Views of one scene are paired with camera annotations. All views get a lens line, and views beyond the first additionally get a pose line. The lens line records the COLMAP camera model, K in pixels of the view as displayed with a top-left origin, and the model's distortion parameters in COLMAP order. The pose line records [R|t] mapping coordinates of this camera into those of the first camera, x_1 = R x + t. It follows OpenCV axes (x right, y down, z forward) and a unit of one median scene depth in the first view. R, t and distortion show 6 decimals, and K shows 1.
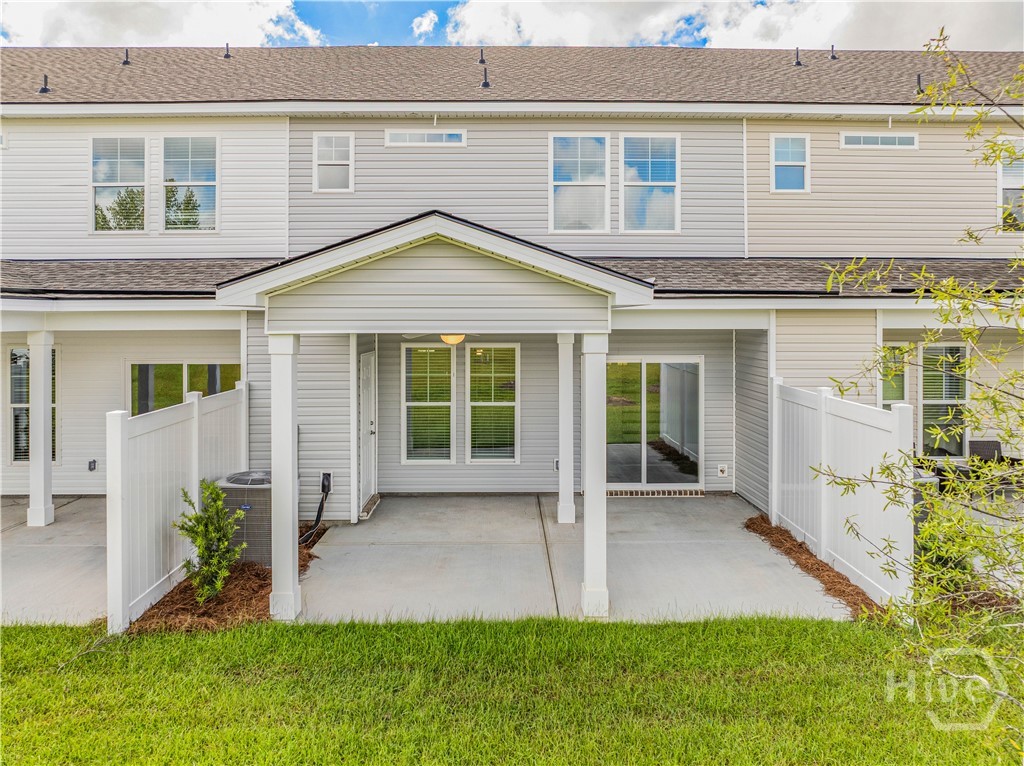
lens RADIAL K [[730.3, 0, 490.7], [0, 730.3, 368.5], [0, 0, 1]] dist [-0.018592, -0.000752]
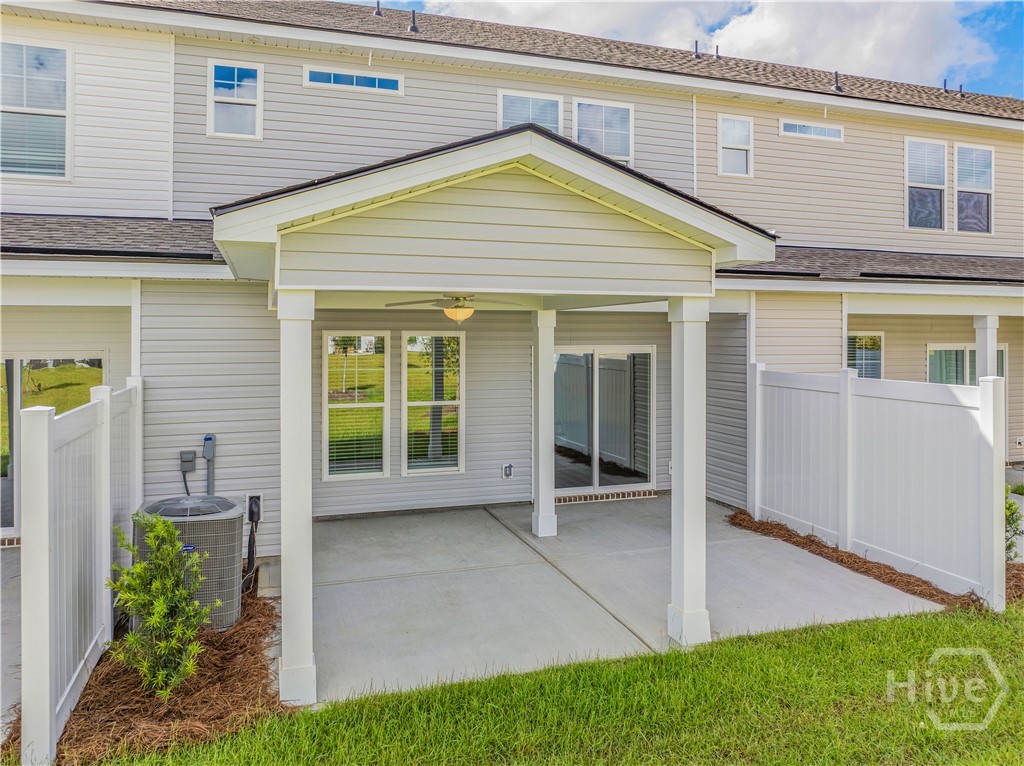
lens RADIAL K [[730.3, 0, 487.9], [0, 730.3, 378.0], [0, 0, 1]] dist [-0.018592, -0.000752]
pose [[0.953030, -0.015571, 0.302475, -0.204481], [0.018260, 0.999815, -0.006064, 0.026832], [-0.302325, 0.011302, 0.953138, 0.182785]]
